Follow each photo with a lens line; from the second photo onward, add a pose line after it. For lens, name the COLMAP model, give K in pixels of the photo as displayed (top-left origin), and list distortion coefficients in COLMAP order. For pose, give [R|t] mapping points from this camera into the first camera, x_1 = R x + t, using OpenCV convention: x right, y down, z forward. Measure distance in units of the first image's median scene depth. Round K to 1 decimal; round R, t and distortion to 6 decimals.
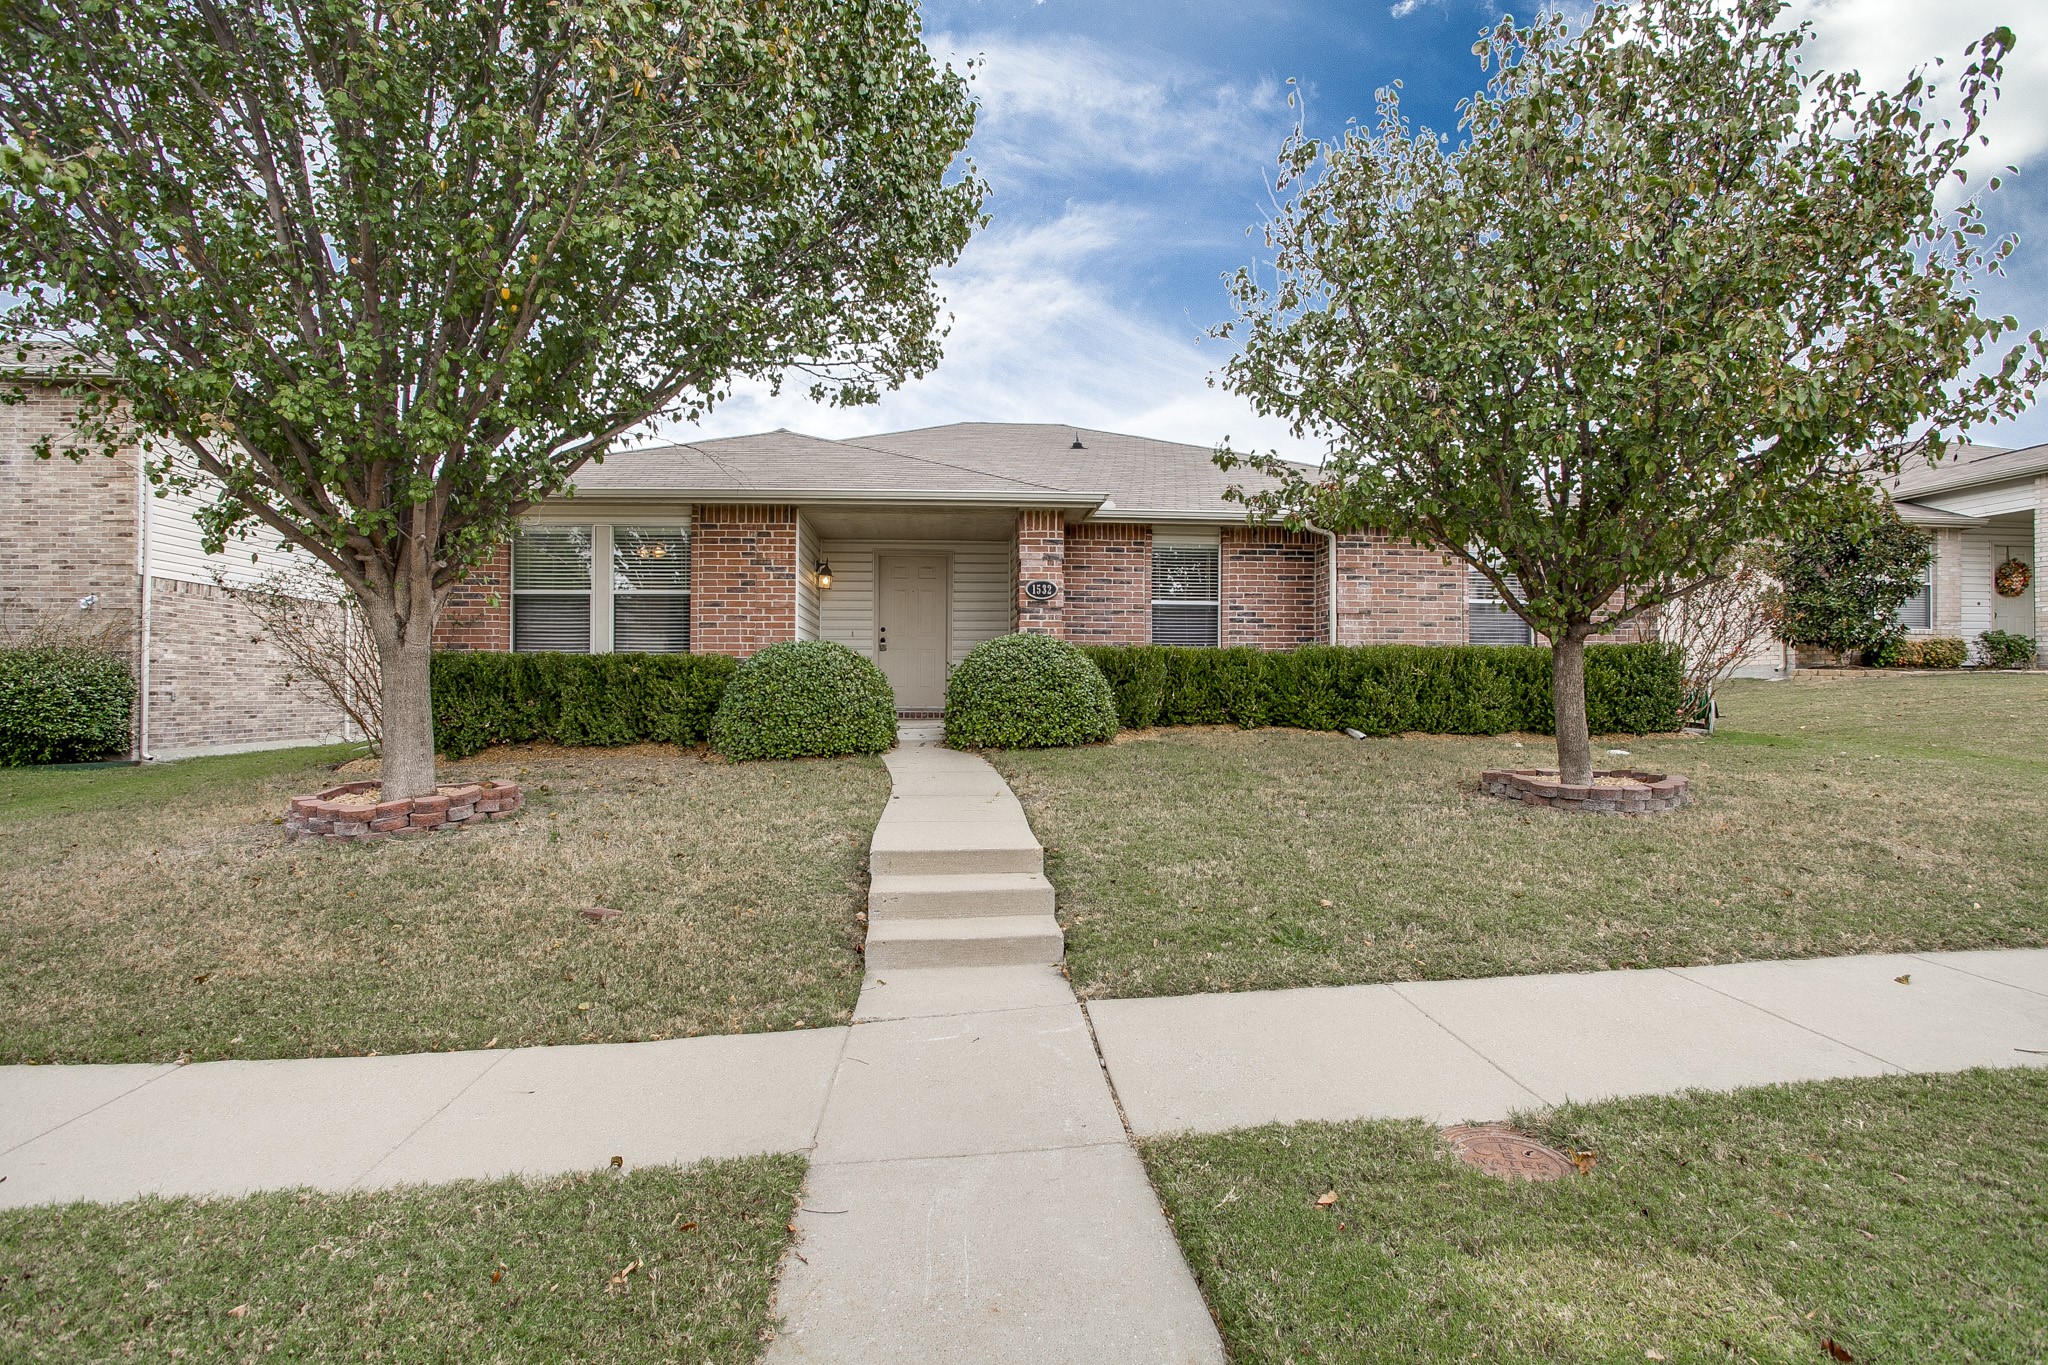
lens RADIAL K [[1005.0, 0, 1029.7], [0, 1005.0, 683.5], [0, 0, 1]] dist [-0.034820, 0.006755]
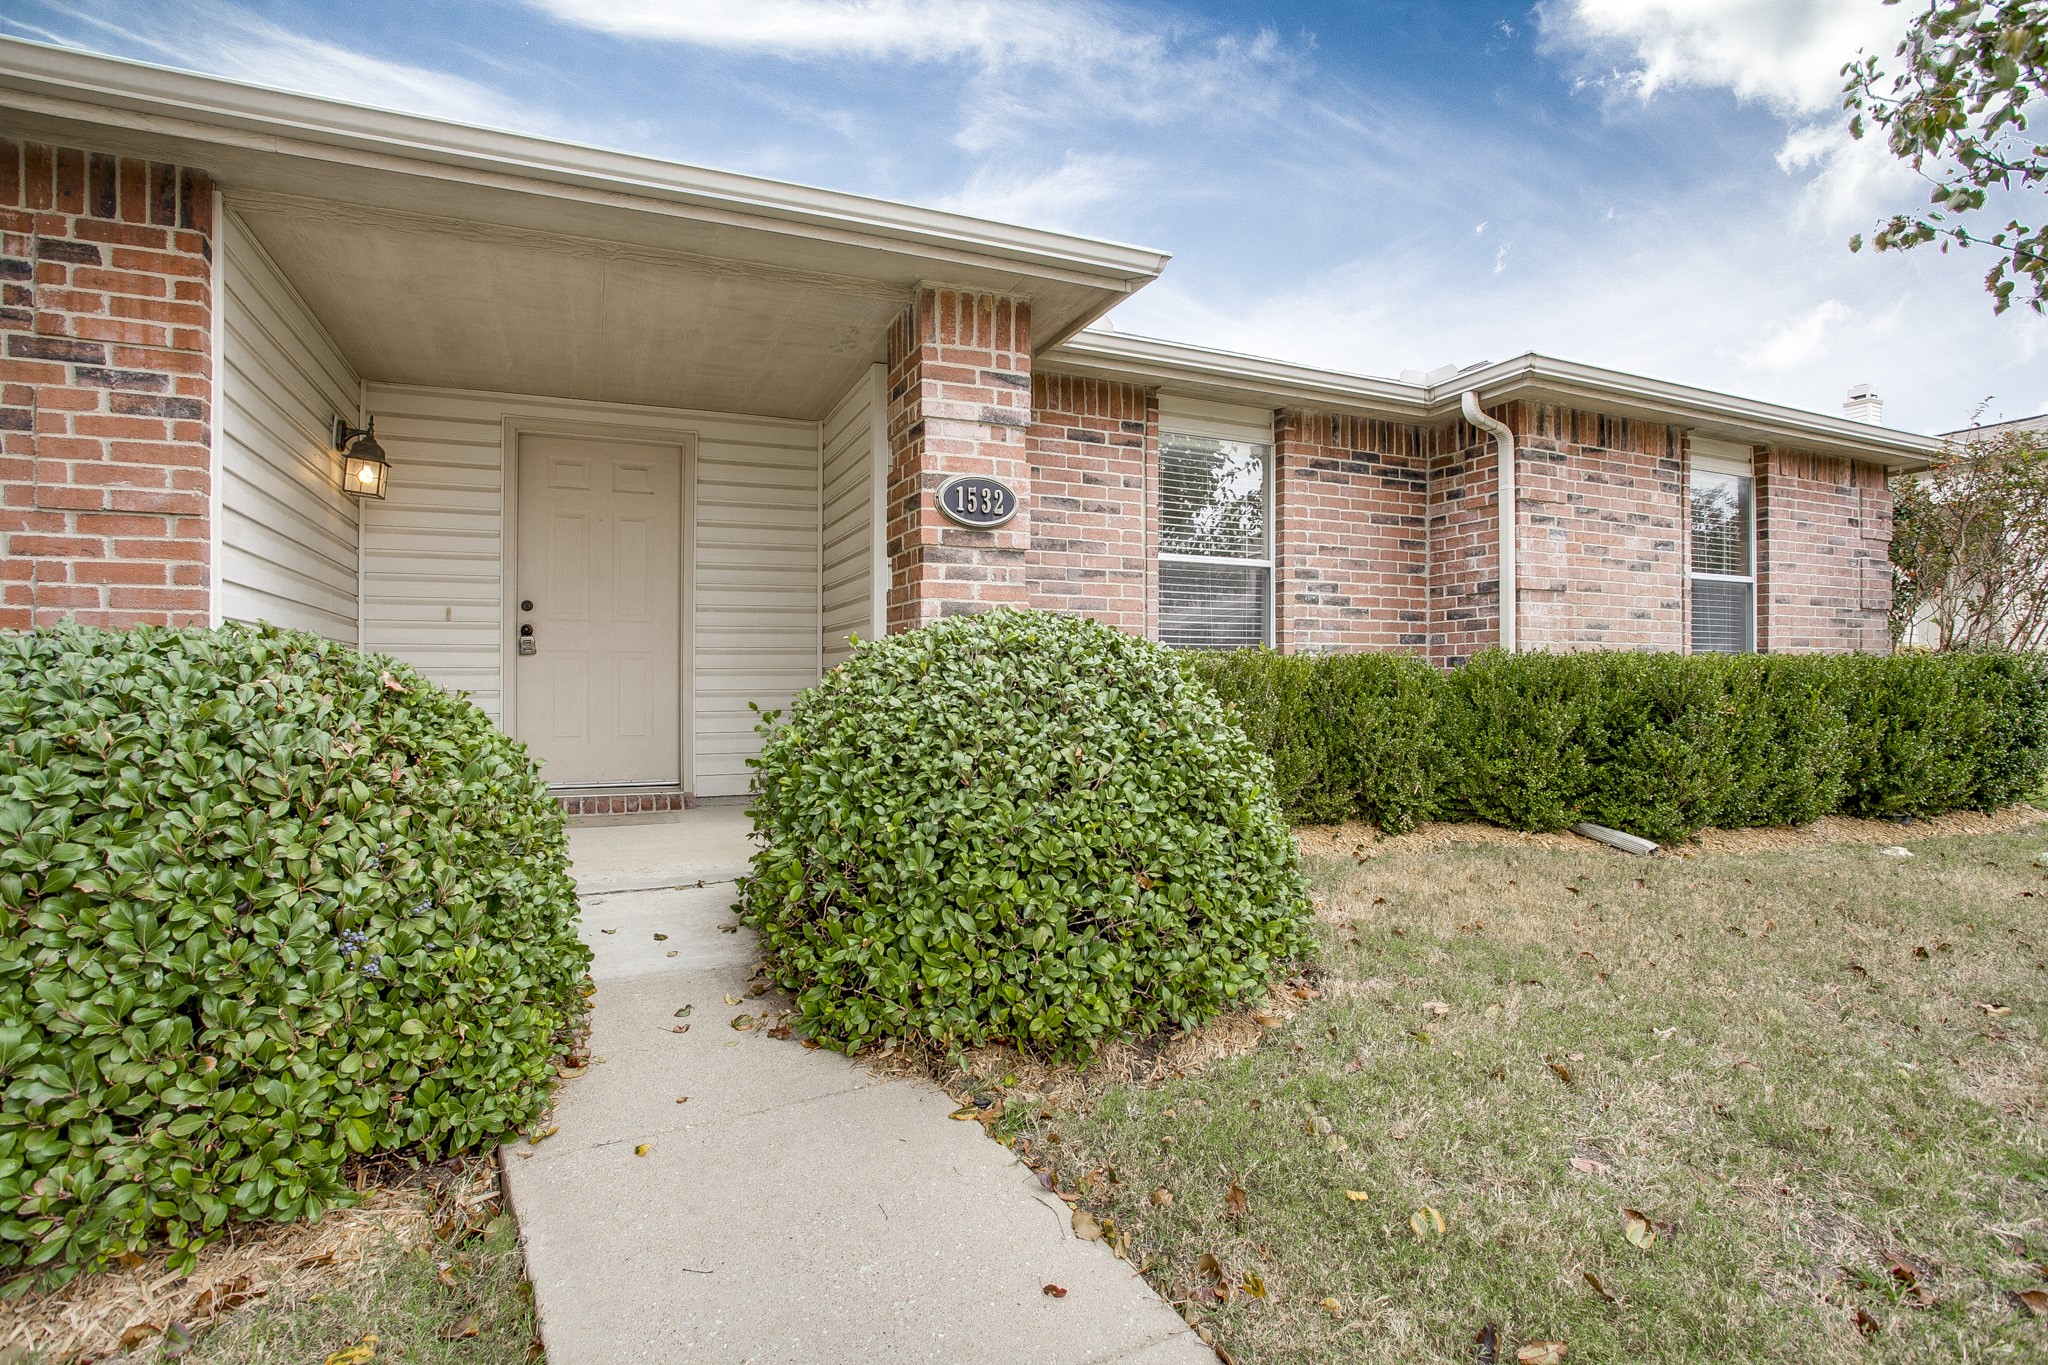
lens RADIAL K [[1005.0, 0, 1022.4], [0, 1005.0, 688.2], [0, 0, 1]] dist [-0.034820, 0.006755]
pose [[0.951561, -0.003694, 0.307438, -0.093029], [0.000609, 0.999948, 0.010131, -0.027193], [-0.307460, -0.009453, 0.951514, 0.652003]]
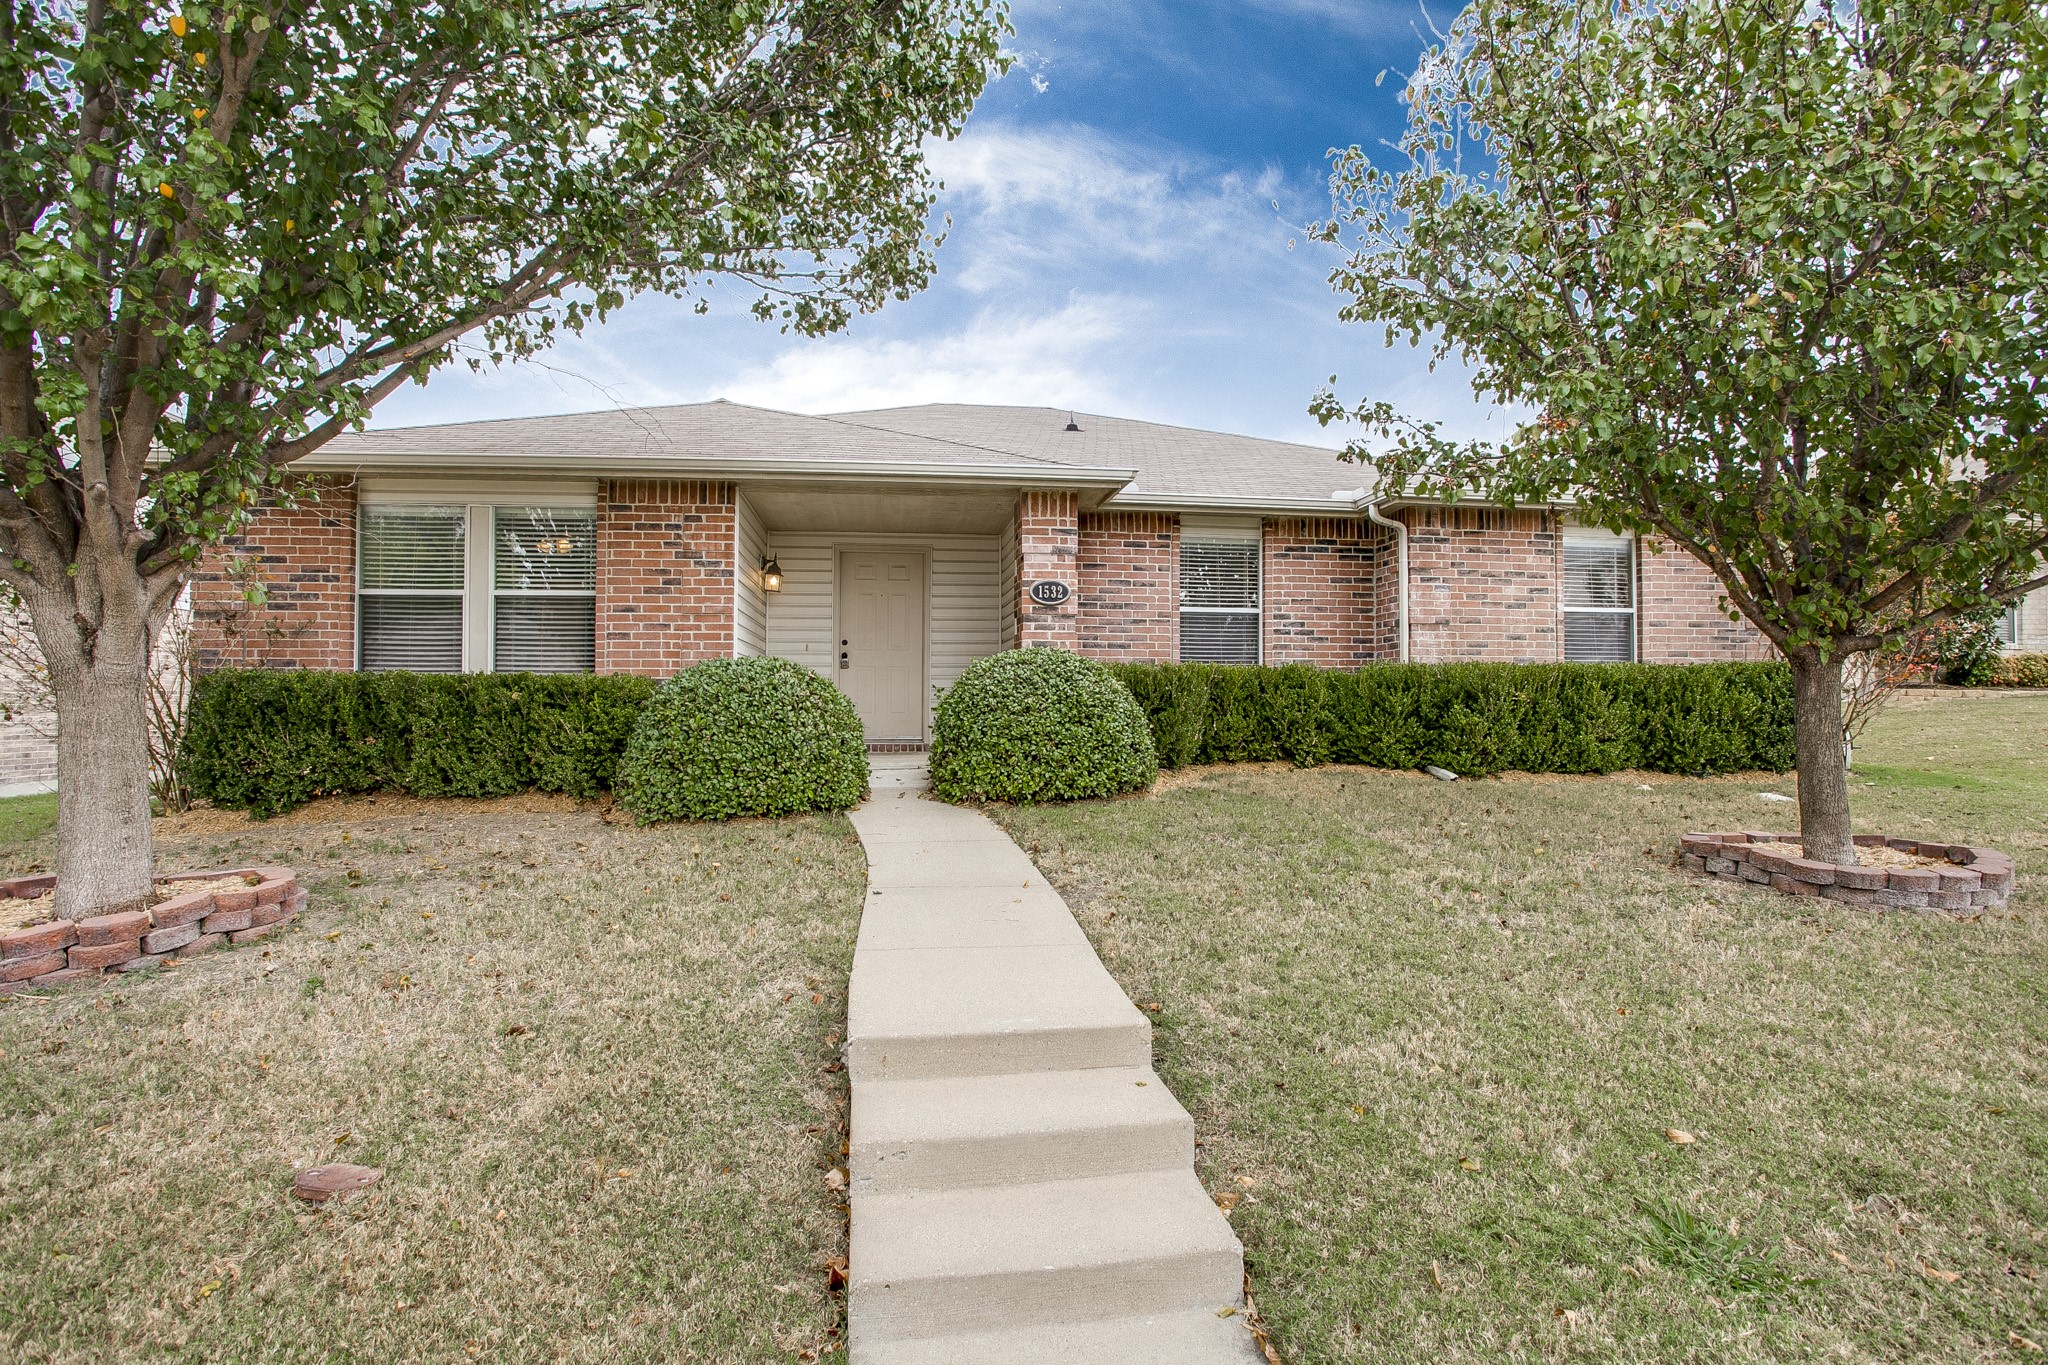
lens RADIAL K [[1005.0, 0, 1027.5], [0, 1005.0, 681.5], [0, 0, 1]] dist [-0.034820, 0.006755]
pose [[0.998964, 0.000073, 0.045499, -0.043210], [0.000621, 0.999884, -0.015238, -0.011582], [-0.045495, 0.015251, 0.998848, 0.222033]]
